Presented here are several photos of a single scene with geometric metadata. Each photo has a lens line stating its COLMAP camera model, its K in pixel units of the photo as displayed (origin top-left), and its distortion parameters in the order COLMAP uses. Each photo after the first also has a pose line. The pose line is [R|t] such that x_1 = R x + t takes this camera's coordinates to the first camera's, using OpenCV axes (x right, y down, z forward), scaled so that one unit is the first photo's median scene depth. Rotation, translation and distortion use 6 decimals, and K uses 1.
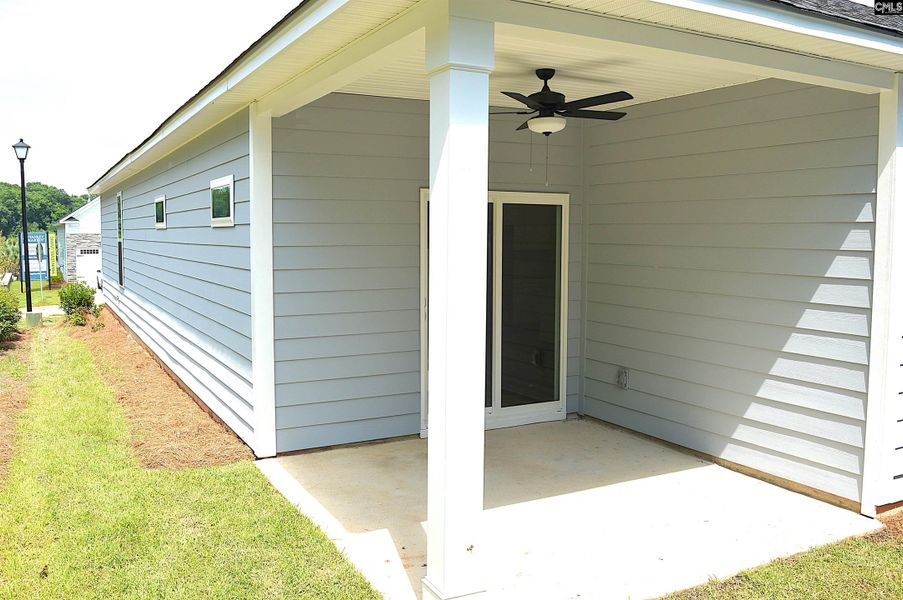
lens RADIAL K [[787.8, 0, 449.0], [0, 787.8, 294.8], [0, 0, 1]] dist [-0.083950, 0.015401]
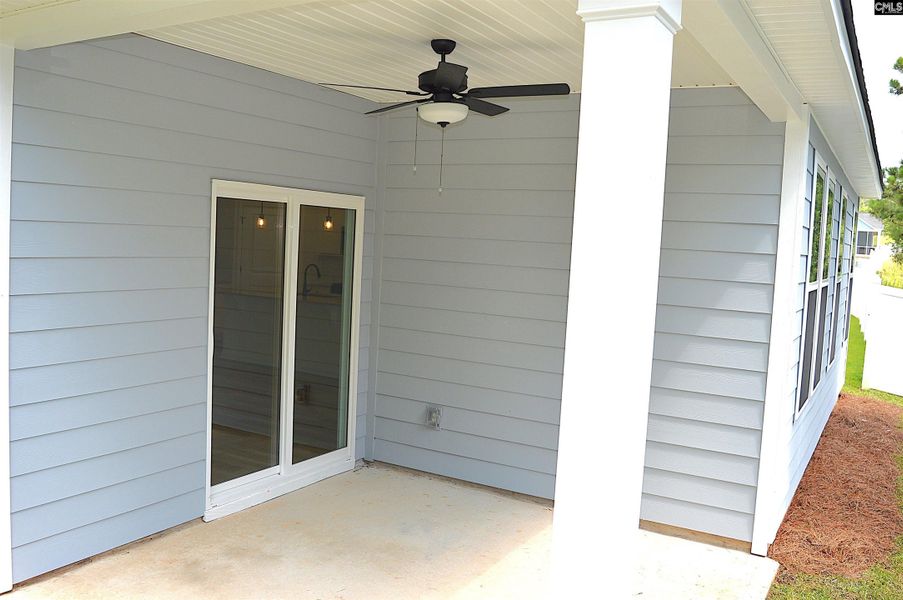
lens RADIAL K [[787.8, 0, 449.0], [0, 787.8, 294.8], [0, 0, 1]] dist [-0.083950, 0.015401]
pose [[0.850736, 0.000017, 0.525593, -0.285244], [-0.004827, 0.999958, 0.007781, -0.044818], [-0.525571, -0.009157, 0.850700, 0.347794]]
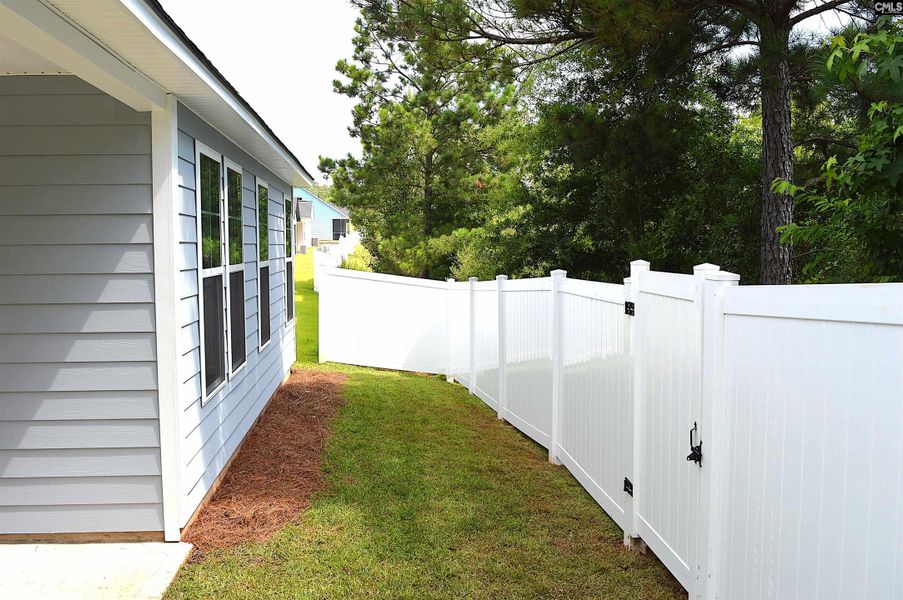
lens RADIAL K [[787.8, 0, 449.0], [0, 787.8, 294.8], [0, 0, 1]] dist [-0.083950, 0.015401]
pose [[0.384469, -0.065439, 0.920816, -0.197092], [0.079851, 0.996103, 0.037449, -0.032889], [-0.919678, 0.059130, 0.388196, 0.248532]]
